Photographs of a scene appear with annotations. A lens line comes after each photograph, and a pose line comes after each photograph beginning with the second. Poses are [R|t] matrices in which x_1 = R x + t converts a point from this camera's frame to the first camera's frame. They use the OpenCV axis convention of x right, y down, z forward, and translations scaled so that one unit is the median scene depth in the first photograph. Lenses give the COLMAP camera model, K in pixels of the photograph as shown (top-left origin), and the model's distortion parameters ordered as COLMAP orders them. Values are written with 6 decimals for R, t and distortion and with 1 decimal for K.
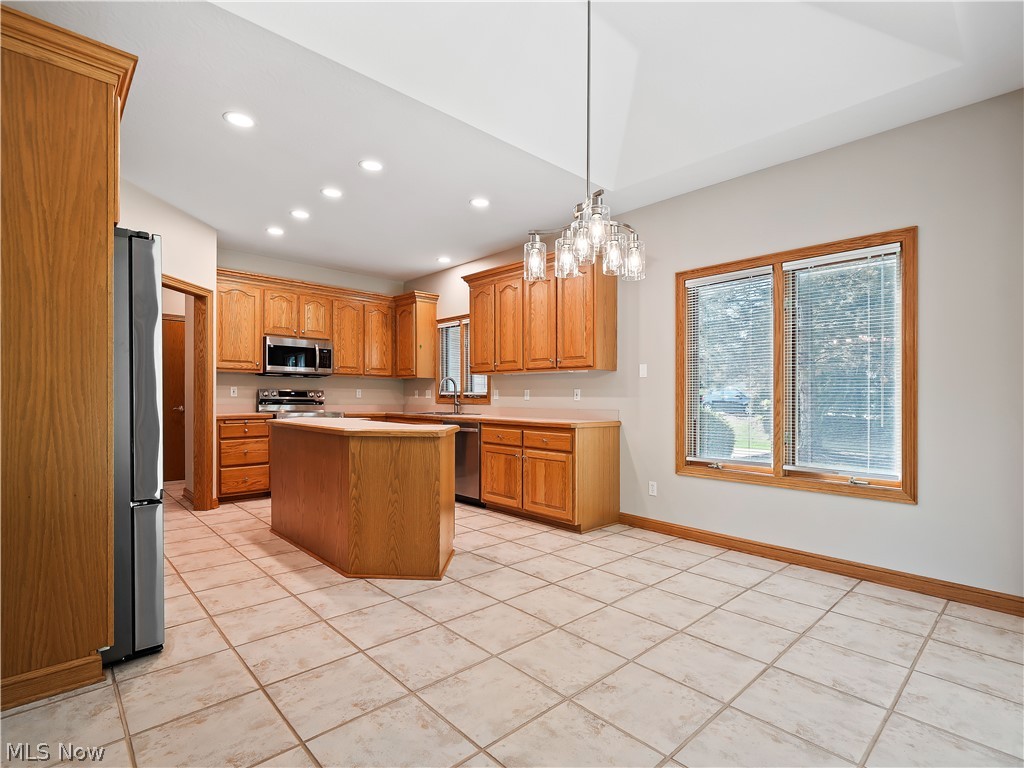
lens RADIAL K [[500.0, 0, 507.1], [0, 500.0, 395.8], [0, 0, 1]] dist [0.011322, -0.011557]
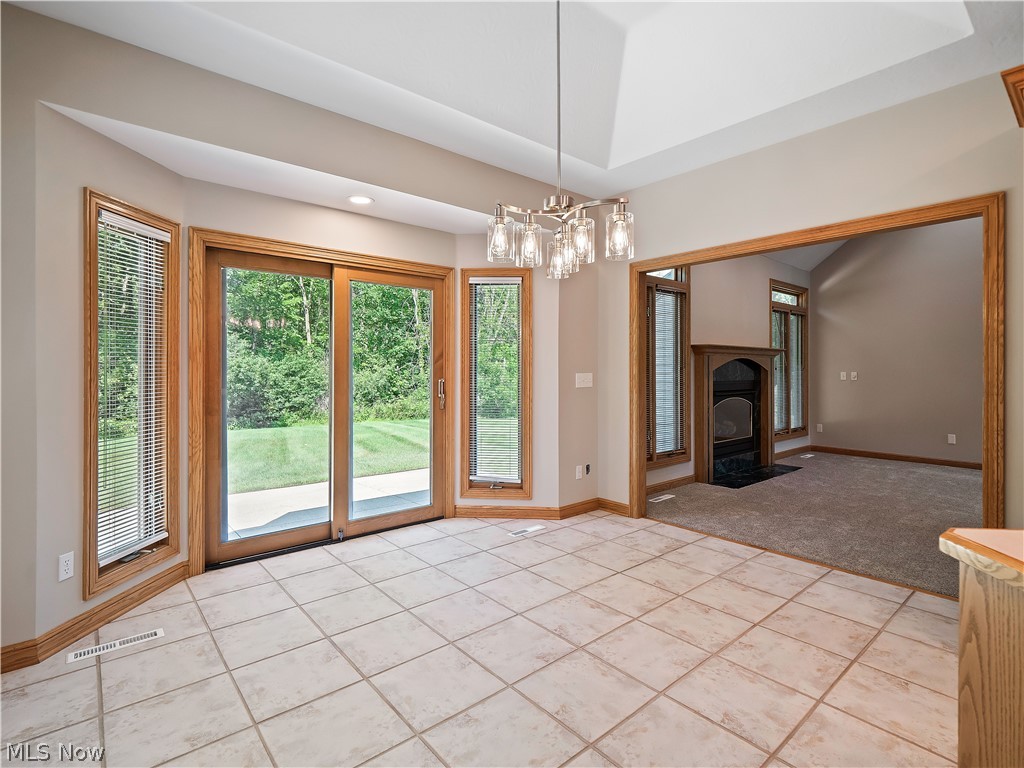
lens RADIAL K [[504.2, 0, 508.3], [0, 504.2, 369.5], [0, 0, 1]] dist [-0.001711, -0.001053]
pose [[-0.999190, -0.009145, 0.039186, 0.114093], [-0.009256, 0.999954, -0.002642, -0.026892], [-0.039160, -0.003002, -0.999228, 1.006976]]
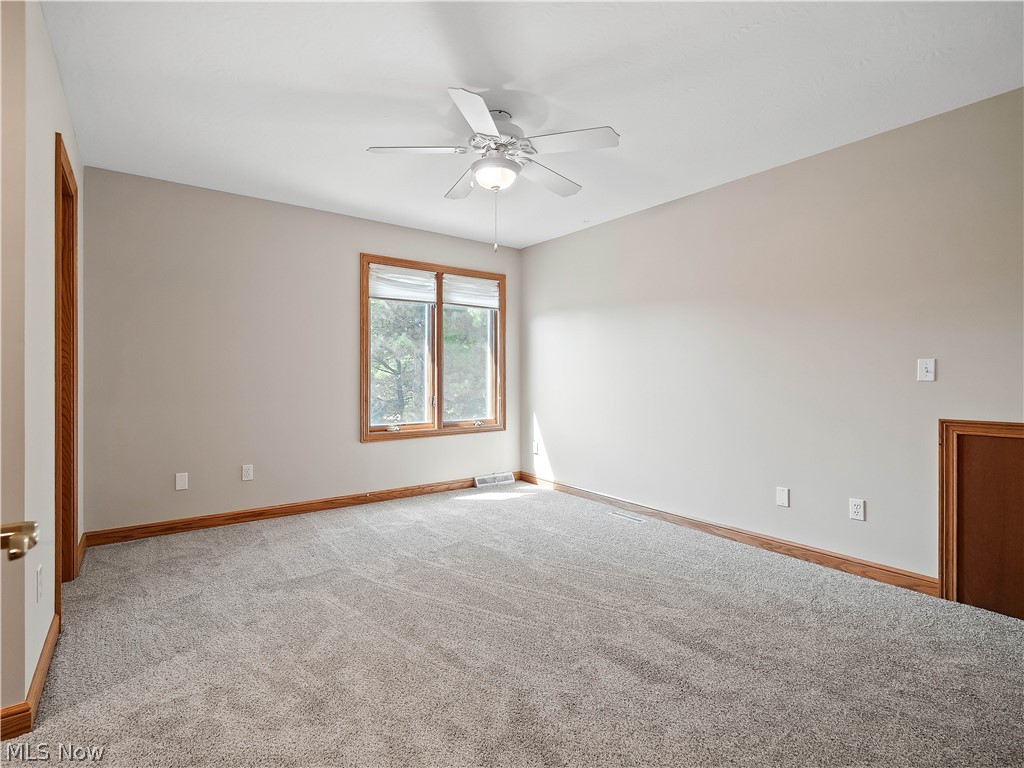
lens RADIAL K [[496.6, 0, 508.0], [0, 496.6, 387.6], [0, 0, 1]] dist [0.010299, -0.010283]
pose [[0.103921, -0.034244, 0.993996, -0.672494], [-0.009782, 0.999324, 0.035450, -0.001901], [-0.994537, -0.013407, 0.103516, 0.575249]]
